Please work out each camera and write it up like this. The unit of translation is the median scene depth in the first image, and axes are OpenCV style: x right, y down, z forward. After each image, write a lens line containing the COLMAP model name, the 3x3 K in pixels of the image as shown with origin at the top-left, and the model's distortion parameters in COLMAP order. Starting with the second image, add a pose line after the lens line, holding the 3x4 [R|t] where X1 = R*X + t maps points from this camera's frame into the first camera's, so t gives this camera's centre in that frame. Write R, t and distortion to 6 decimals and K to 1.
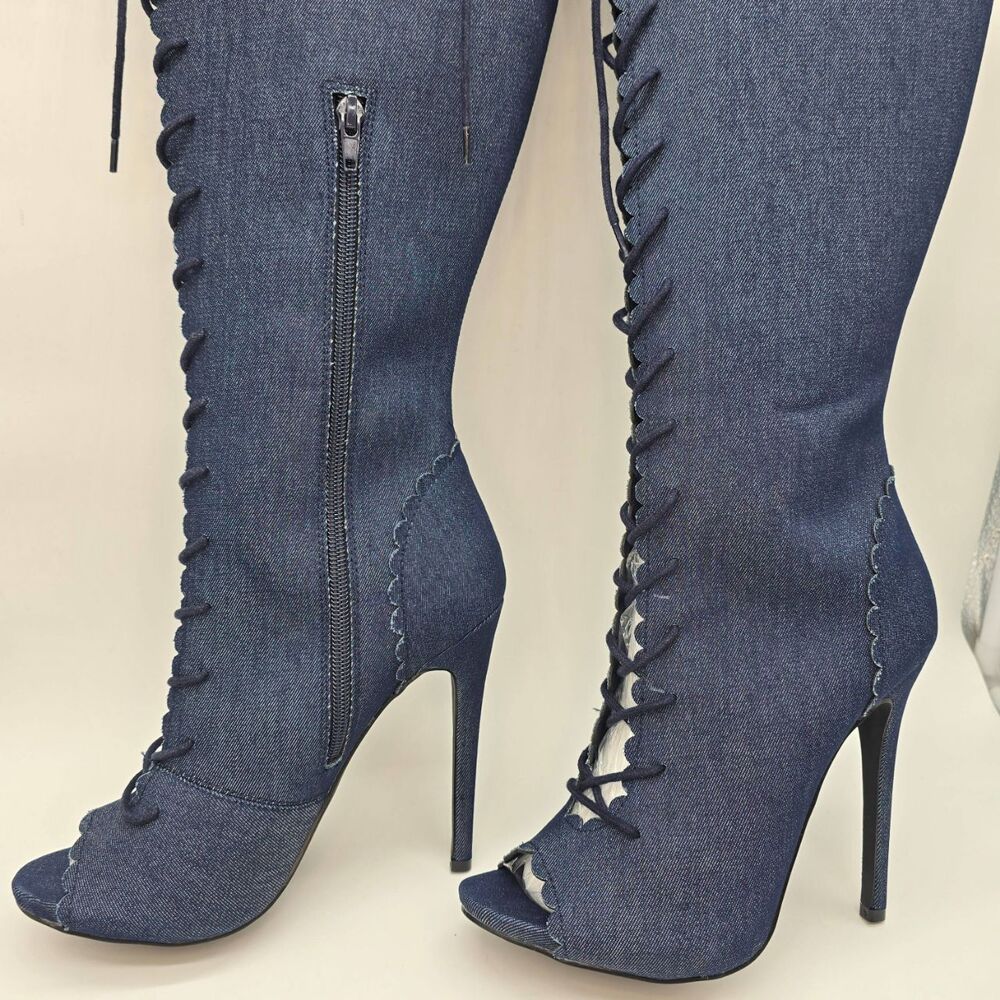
lens RADIAL K [[843.3, 0, 500.0], [0, 843.3, 500.0], [0, 0, 1]] dist [0.049161, -0.090791]
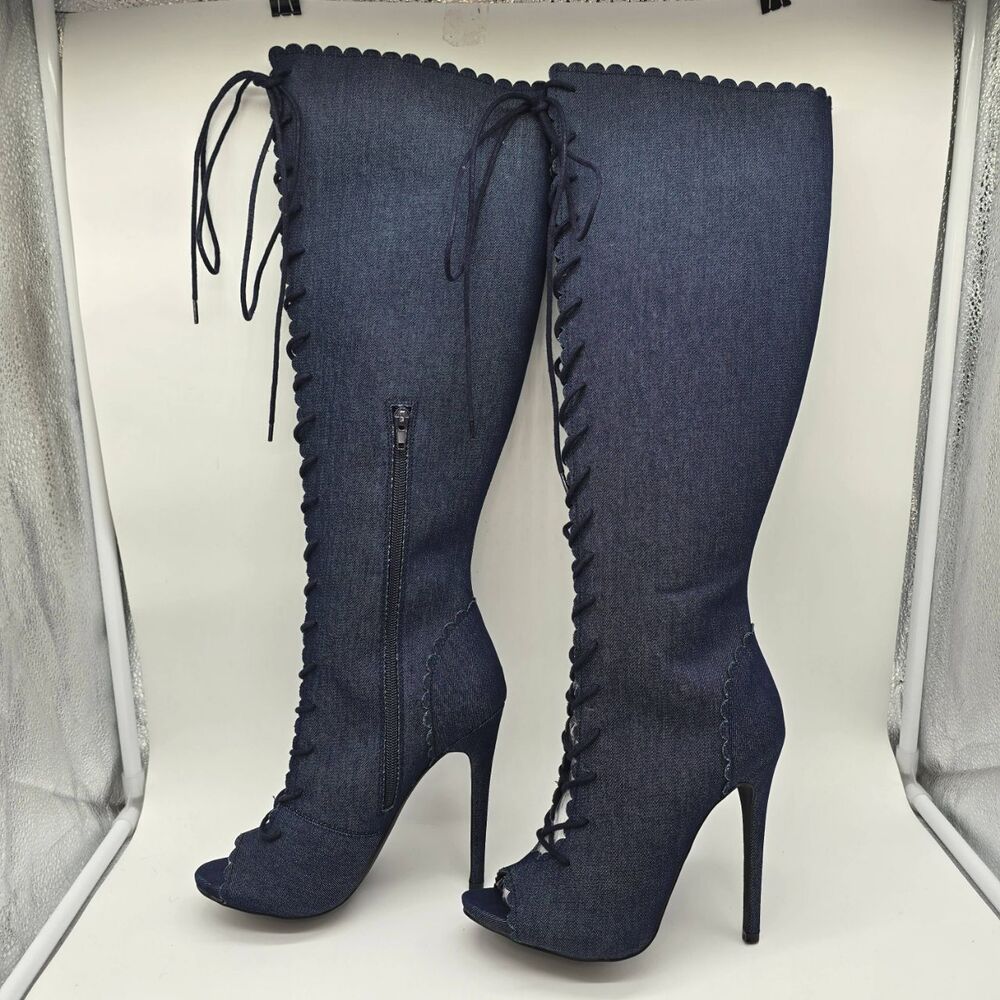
lens RADIAL K [[867.8, 0, 522.3], [0, 867.8, 491.9], [0, 0, 1]] dist [0.076664, -0.160946]
pose [[0.988649, -0.004588, -0.150172, 0.316393], [-0.009343, 0.995722, -0.091927, -0.138709], [0.149951, 0.092286, 0.984377, -0.657382]]
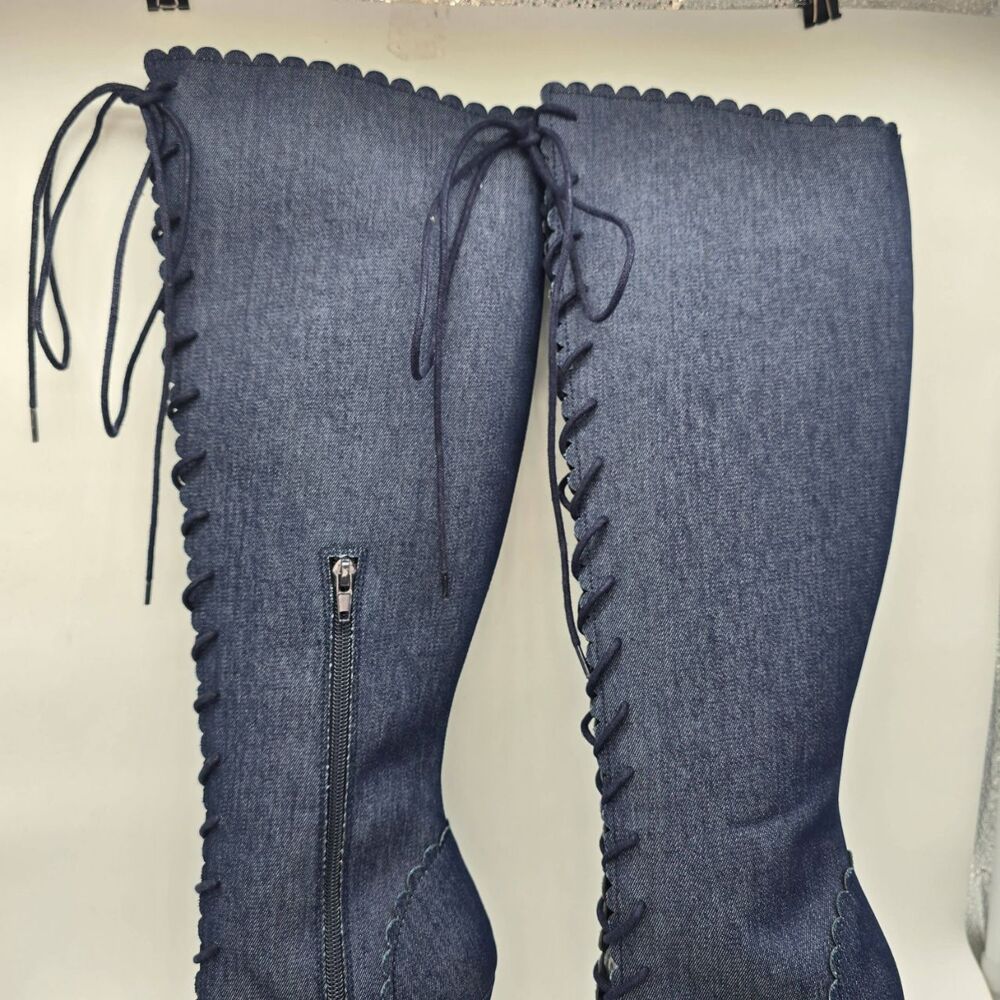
lens RADIAL K [[860.3, 0, 500.0], [0, 860.3, 500.0], [0, 0, 1]] dist [0.043054, -0.091418]
pose [[0.997896, -0.035709, -0.054108, 0.104186], [0.027138, 0.988071, -0.151592, -0.353810], [0.058876, 0.149805, 0.986961, -0.176993]]
